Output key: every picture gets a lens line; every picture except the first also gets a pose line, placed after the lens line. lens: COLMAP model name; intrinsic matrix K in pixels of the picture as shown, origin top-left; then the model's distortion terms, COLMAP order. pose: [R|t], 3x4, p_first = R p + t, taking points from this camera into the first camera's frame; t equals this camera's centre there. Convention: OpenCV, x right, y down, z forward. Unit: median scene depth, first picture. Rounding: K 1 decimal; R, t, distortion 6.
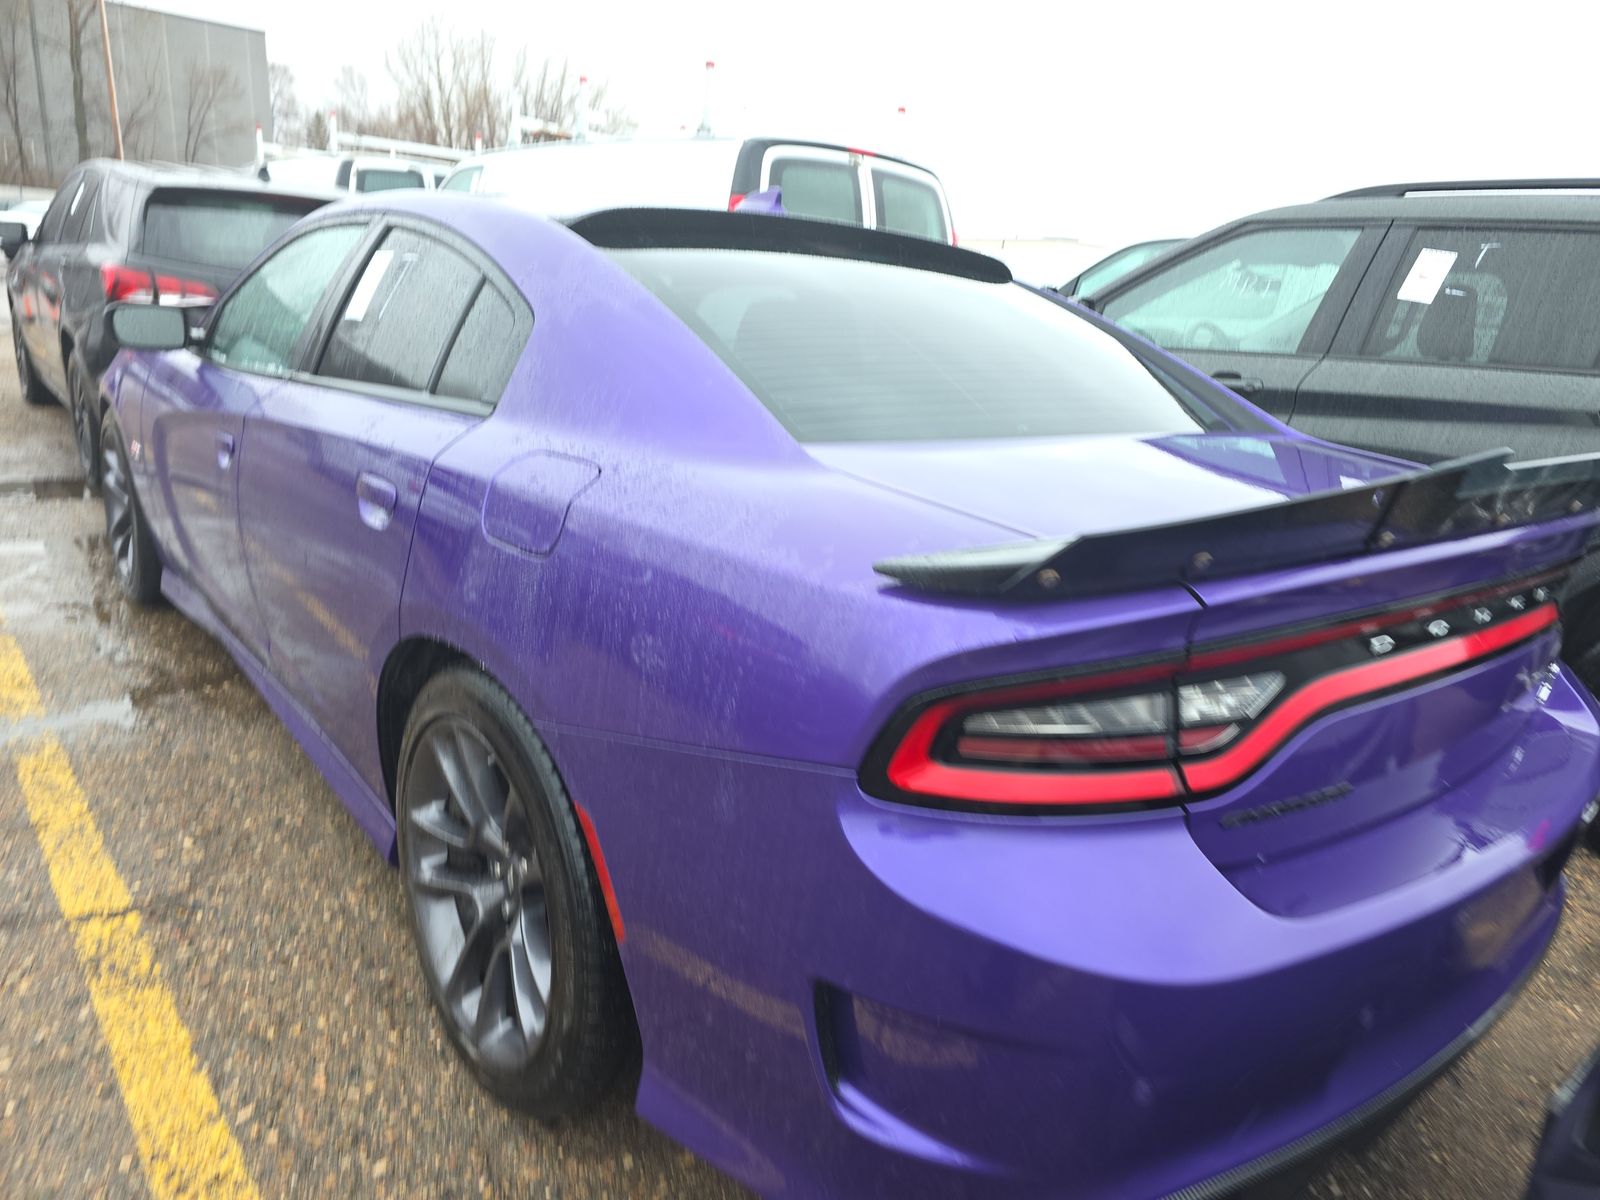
lens RADIAL K [[1103.2, 0, 807.9], [0, 1103.2, 612.9], [0, 0, 1]] dist [0.037471, -0.031302]
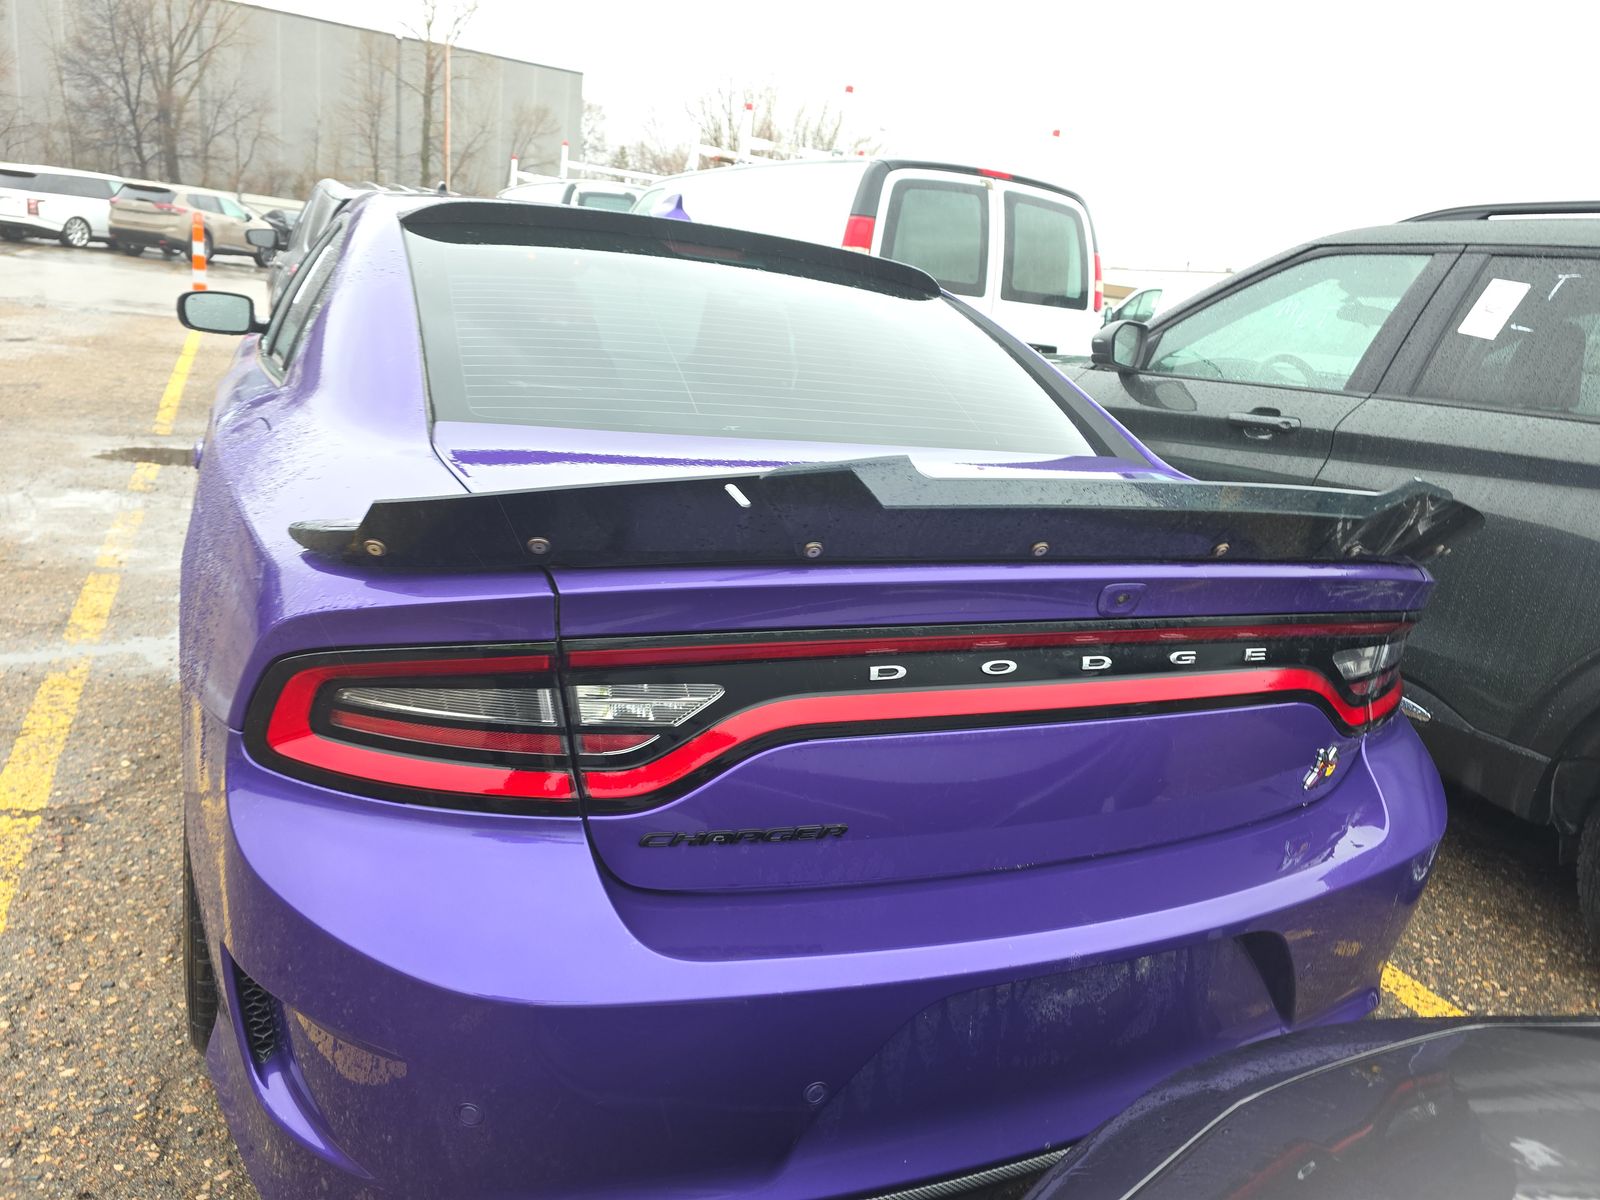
lens RADIAL K [[1103.2, 0, 800.5], [0, 1103.2, 588.6], [0, 0, 1]] dist [0.037471, -0.031302]
pose [[0.967867, 0.095104, -0.232786, 0.239855], [-0.105726, 0.993829, -0.033557, -0.000501], [0.228158, 0.057090, 0.971949, 0.045106]]
